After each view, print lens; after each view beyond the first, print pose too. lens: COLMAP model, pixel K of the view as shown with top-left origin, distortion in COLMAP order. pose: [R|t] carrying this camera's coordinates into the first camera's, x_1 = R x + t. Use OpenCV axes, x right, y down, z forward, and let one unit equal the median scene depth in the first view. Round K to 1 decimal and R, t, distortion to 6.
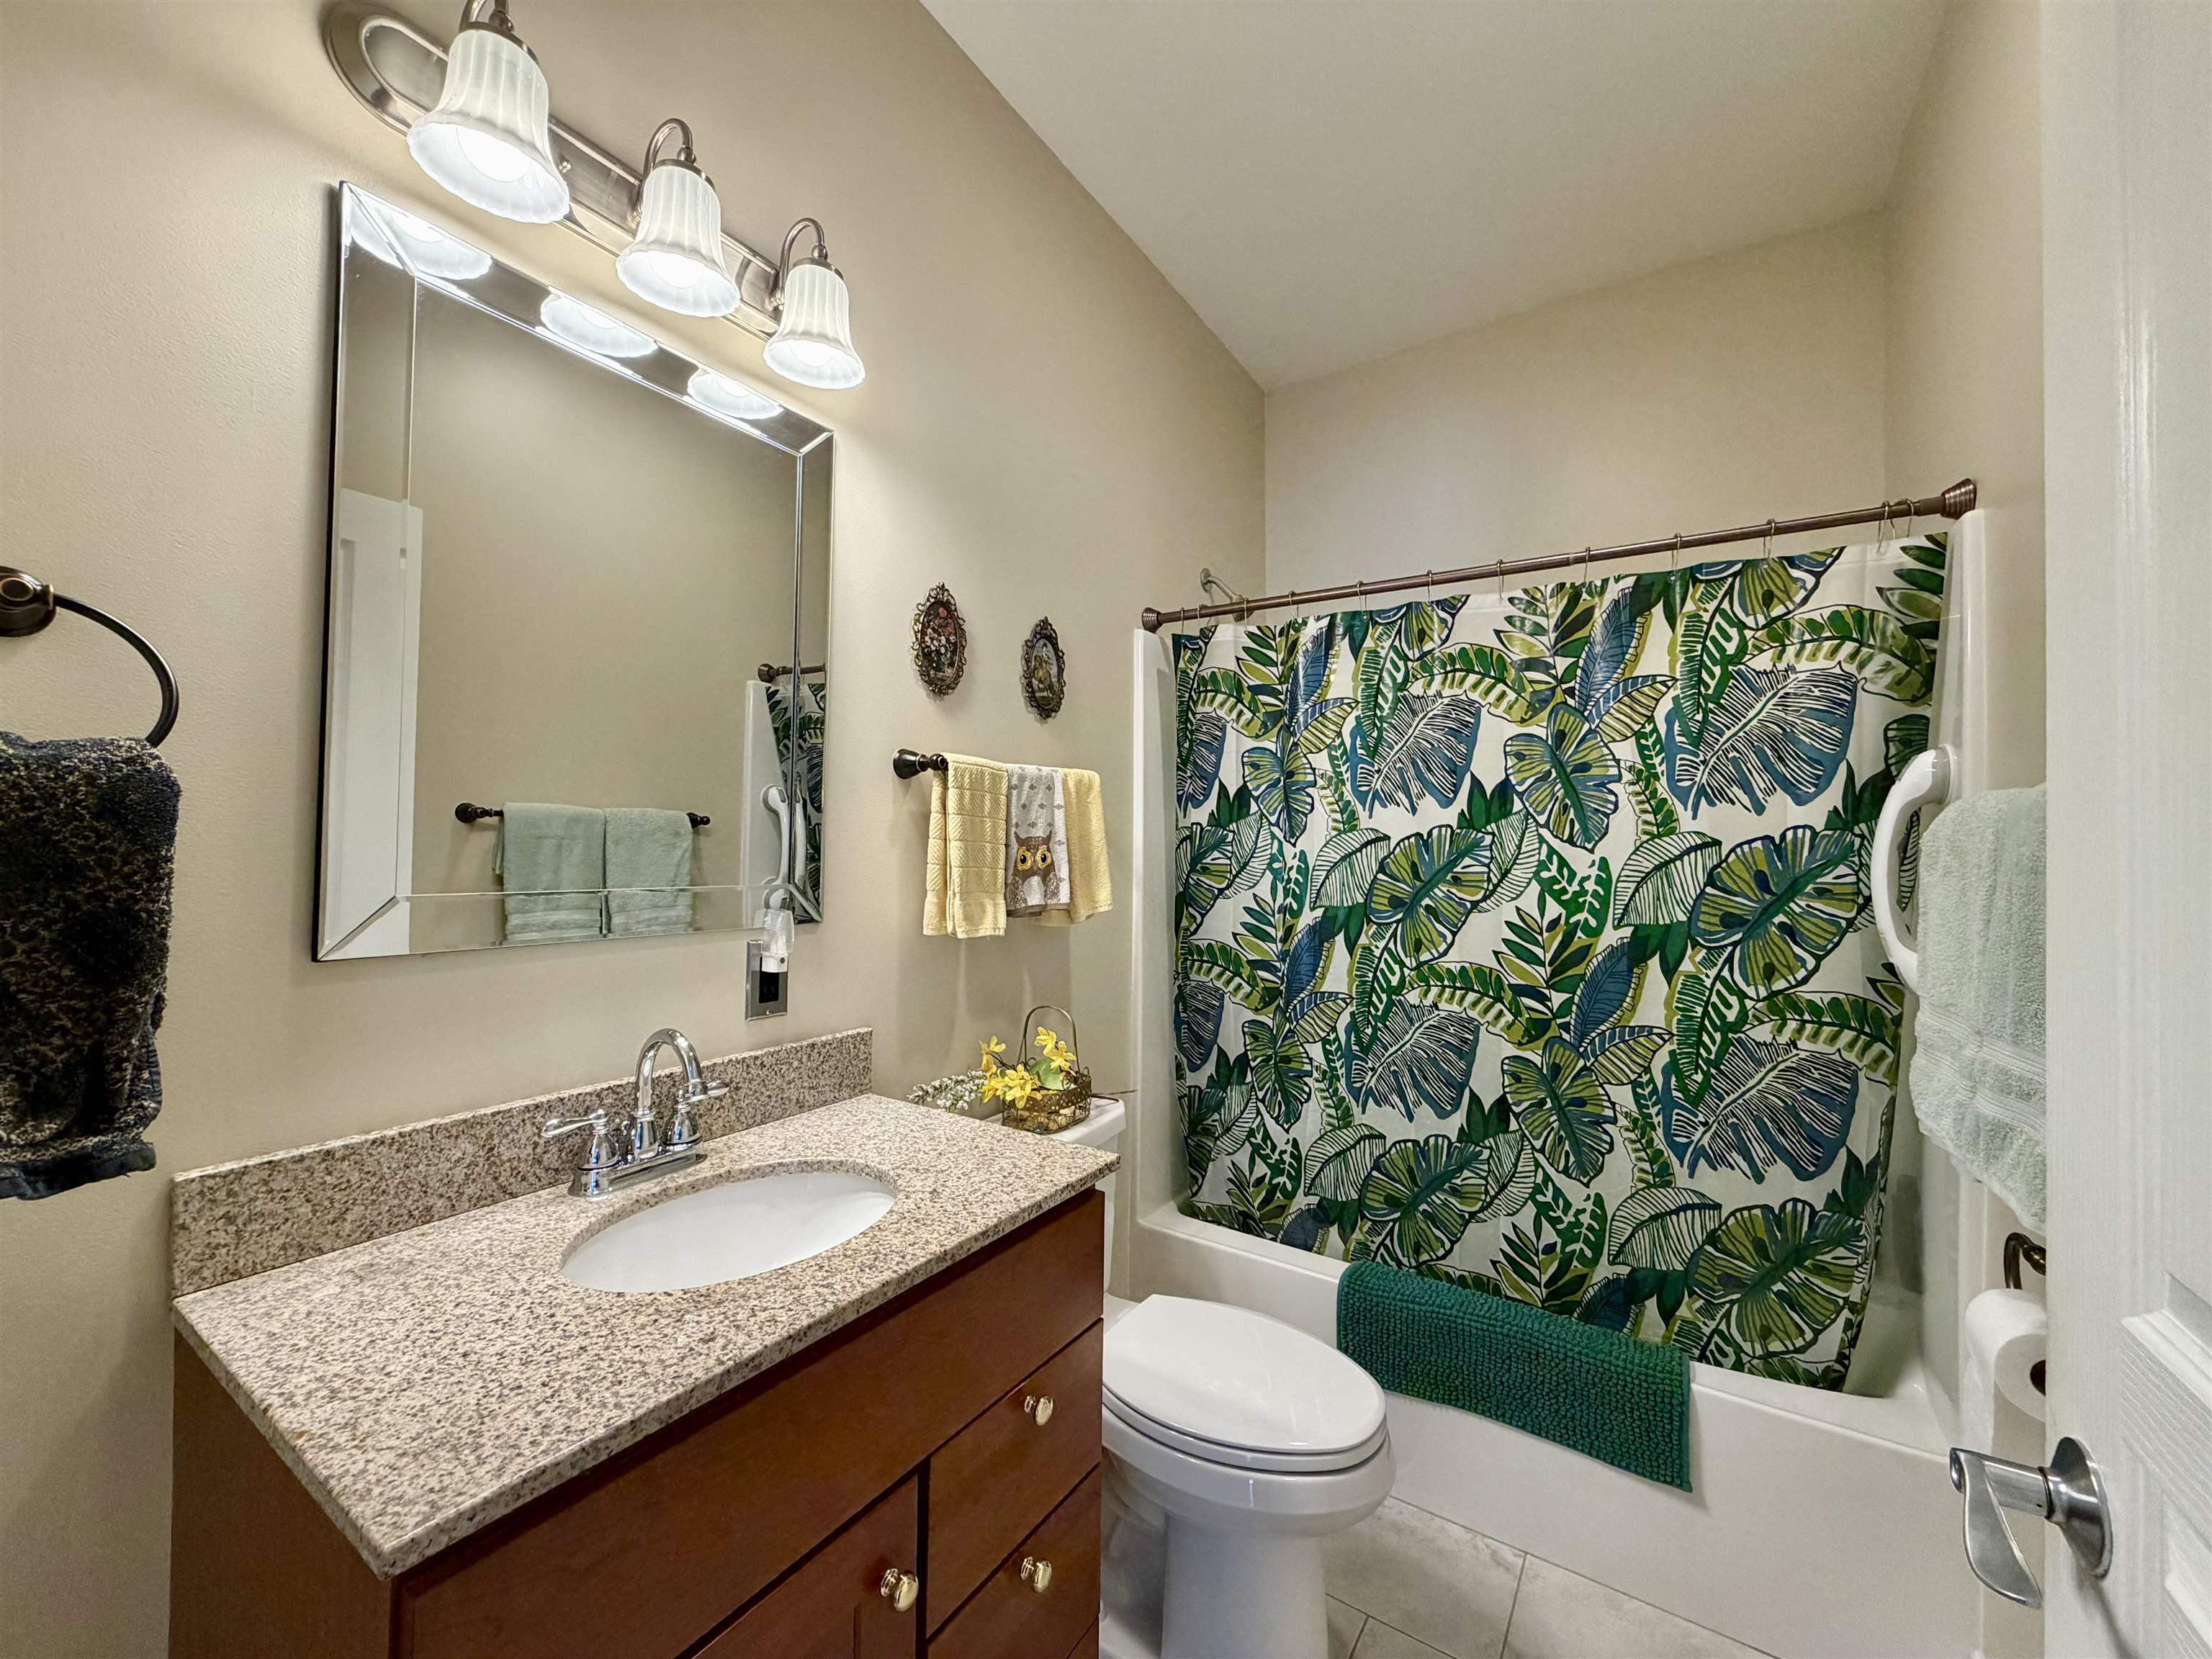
lens RADIAL K [[878.1, 0, 1097.1], [0, 878.1, 829.0], [0, 0, 1]] dist [0.000769, -0.000549]
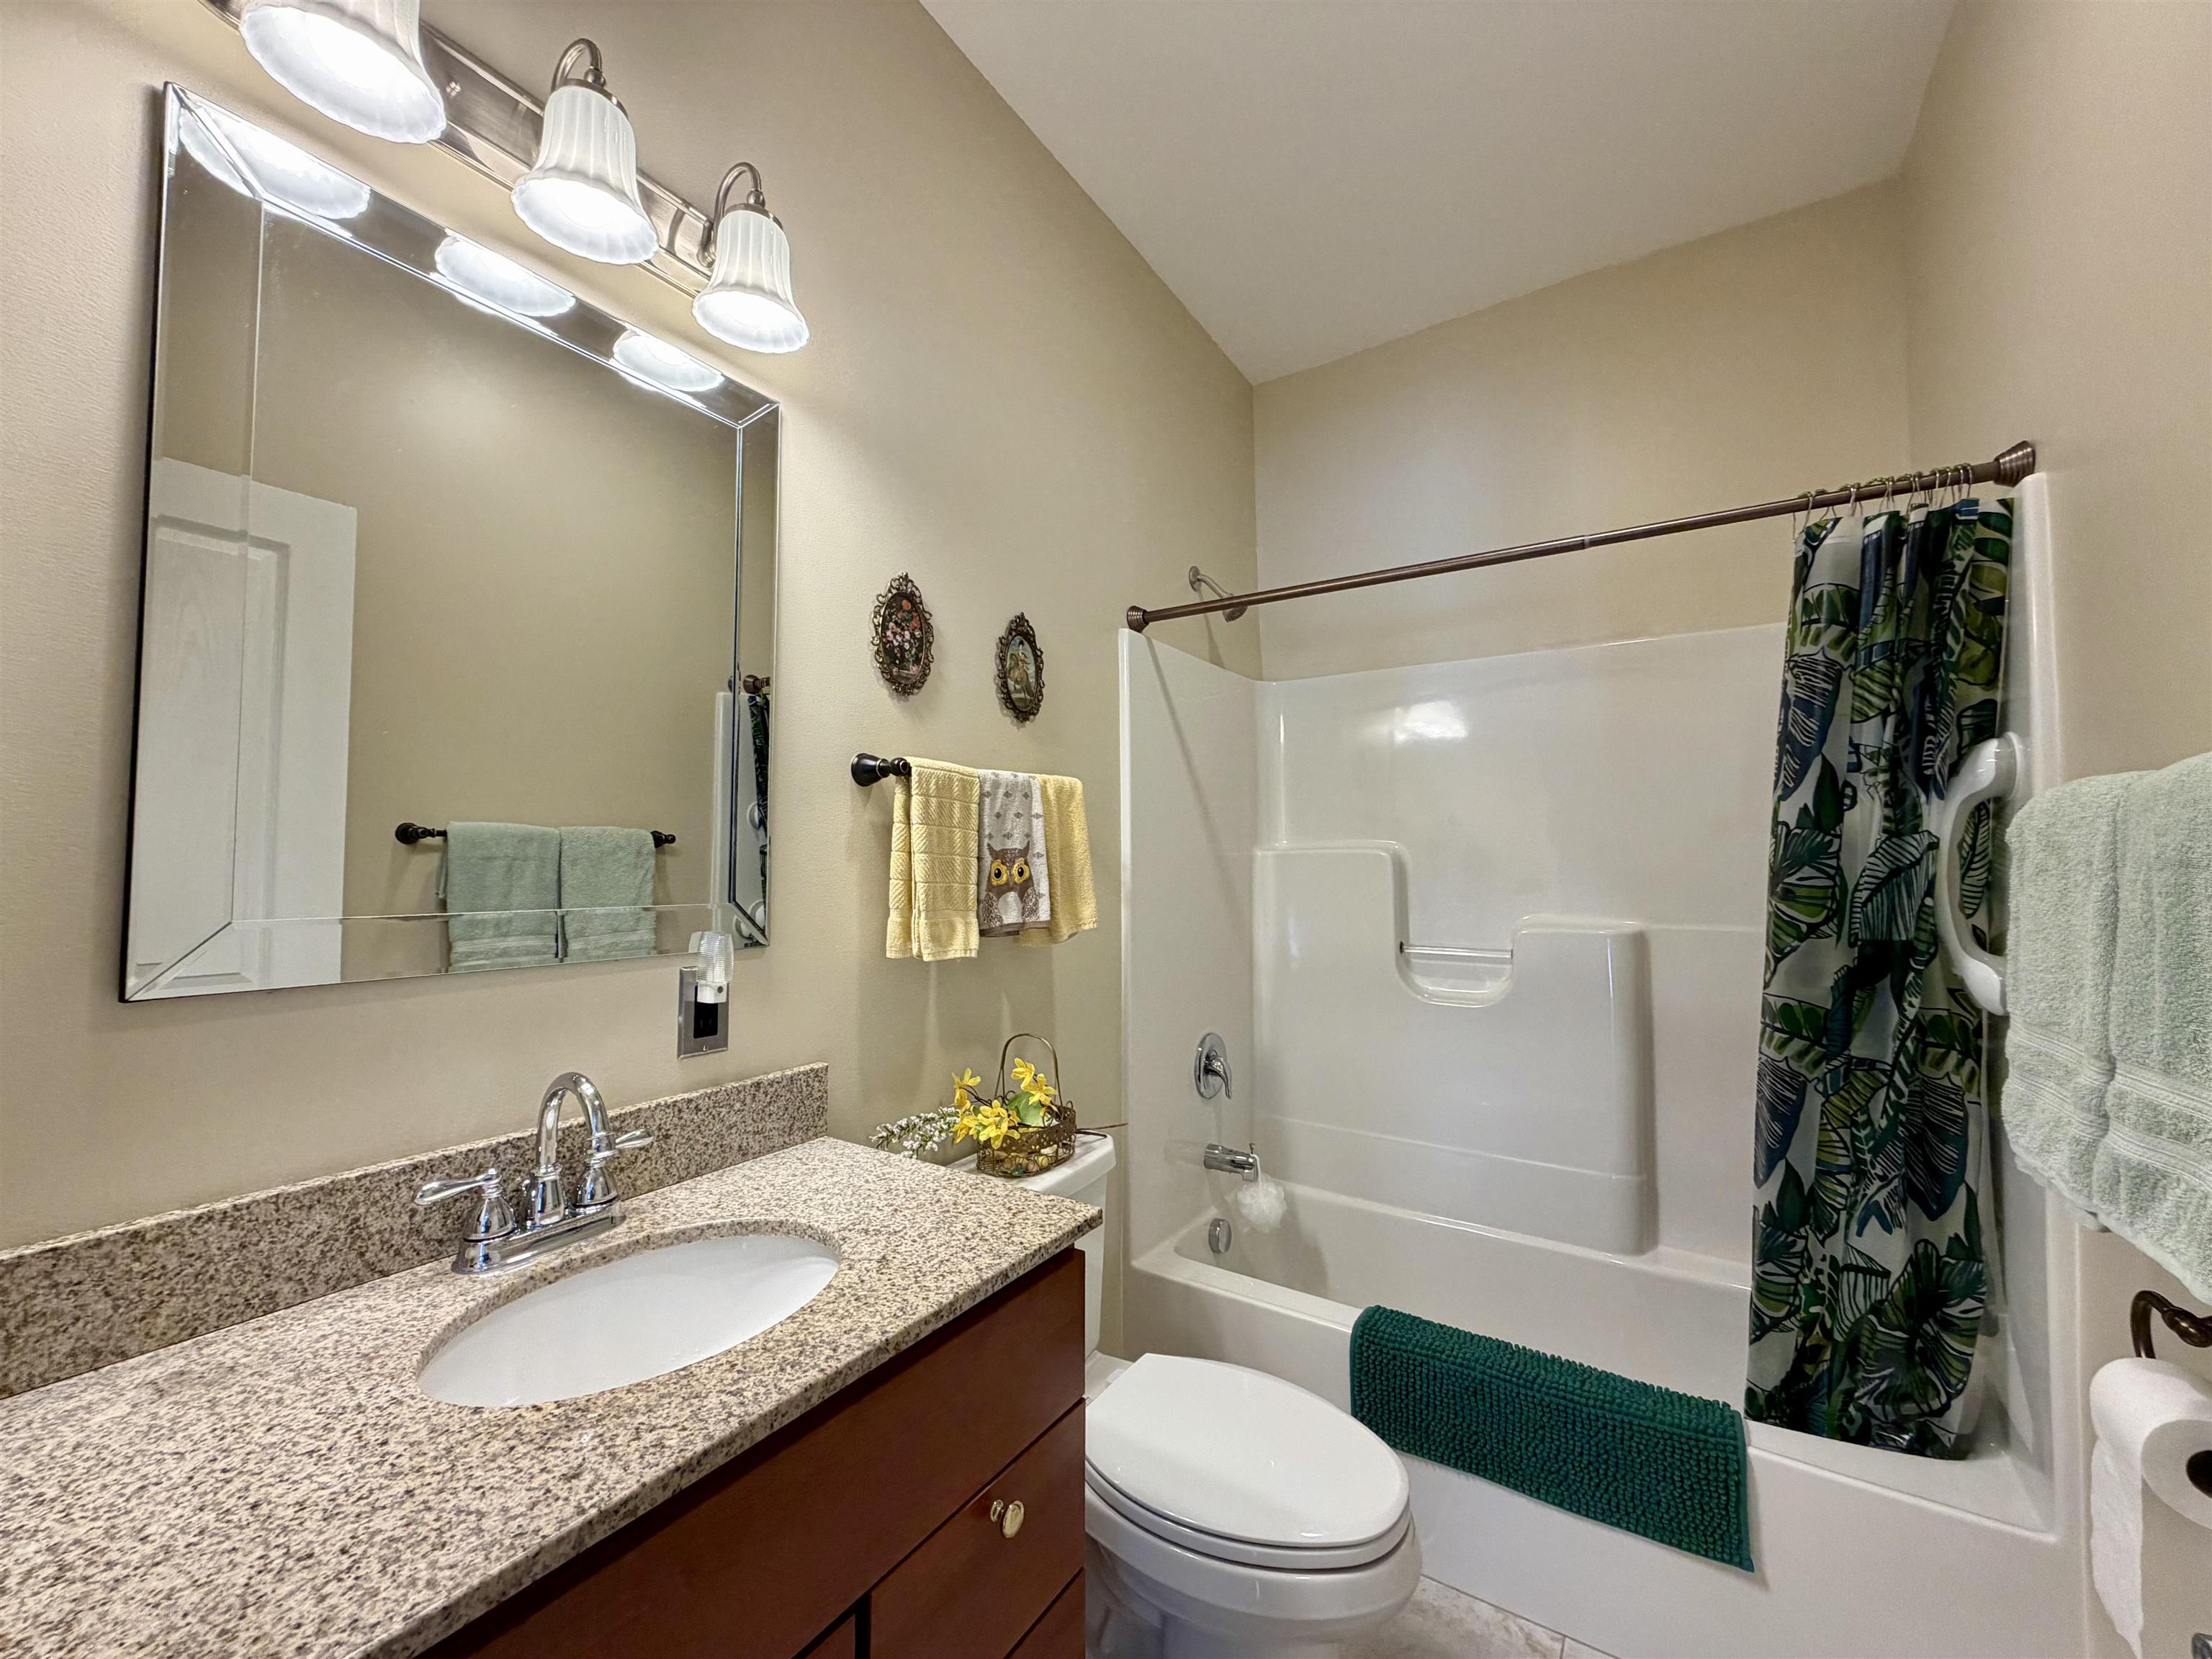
lens RADIAL K [[878.1, 0, 1097.1], [0, 878.1, 829.0], [0, 0, 1]] dist [0.000769, -0.000549]
pose [[0.999903, -0.013051, 0.004827, 0.019267], [0.013148, 0.999697, -0.020797, 0.010874], [-0.004554, 0.020858, 0.999772, 0.105371]]
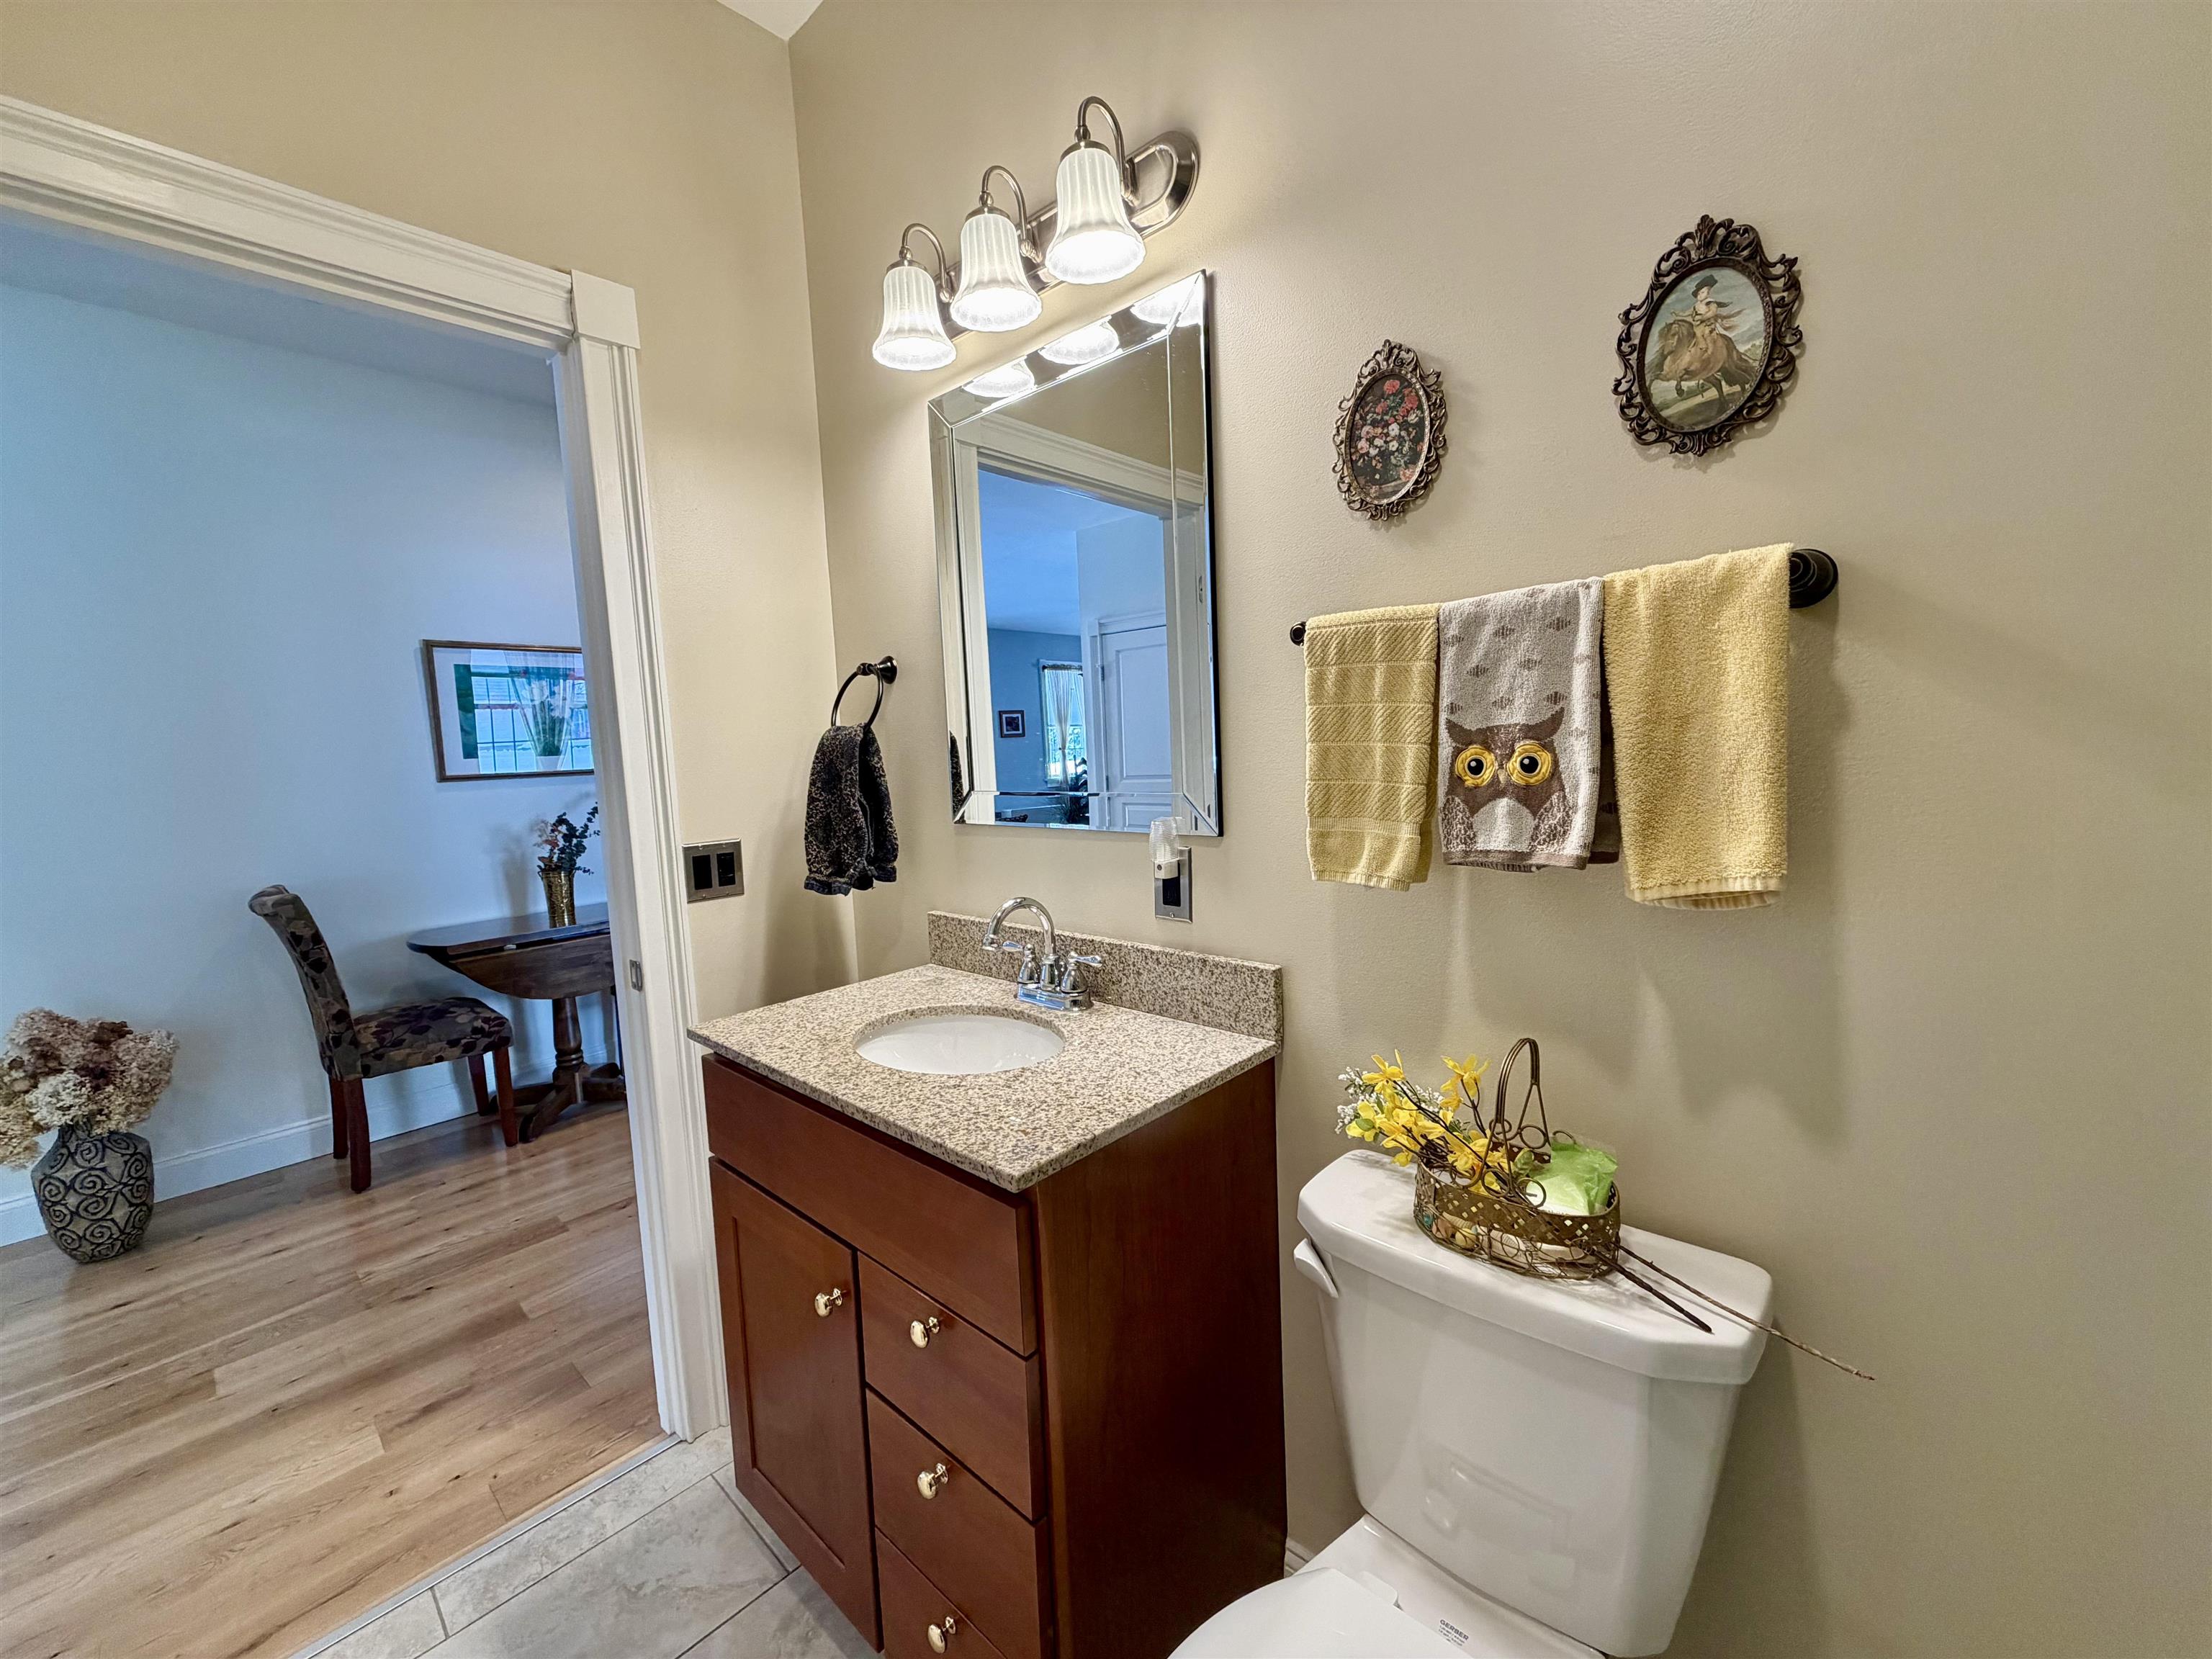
lens RADIAL K [[878.1, 0, 1097.1], [0, 878.1, 829.0], [0, 0, 1]] dist [0.000769, -0.000549]
pose [[-0.161209, 0.088123, -0.982978, 0.642698], [0.060191, 0.995029, 0.079332, 0.018321], [0.985083, -0.046377, -0.165712, 1.067963]]
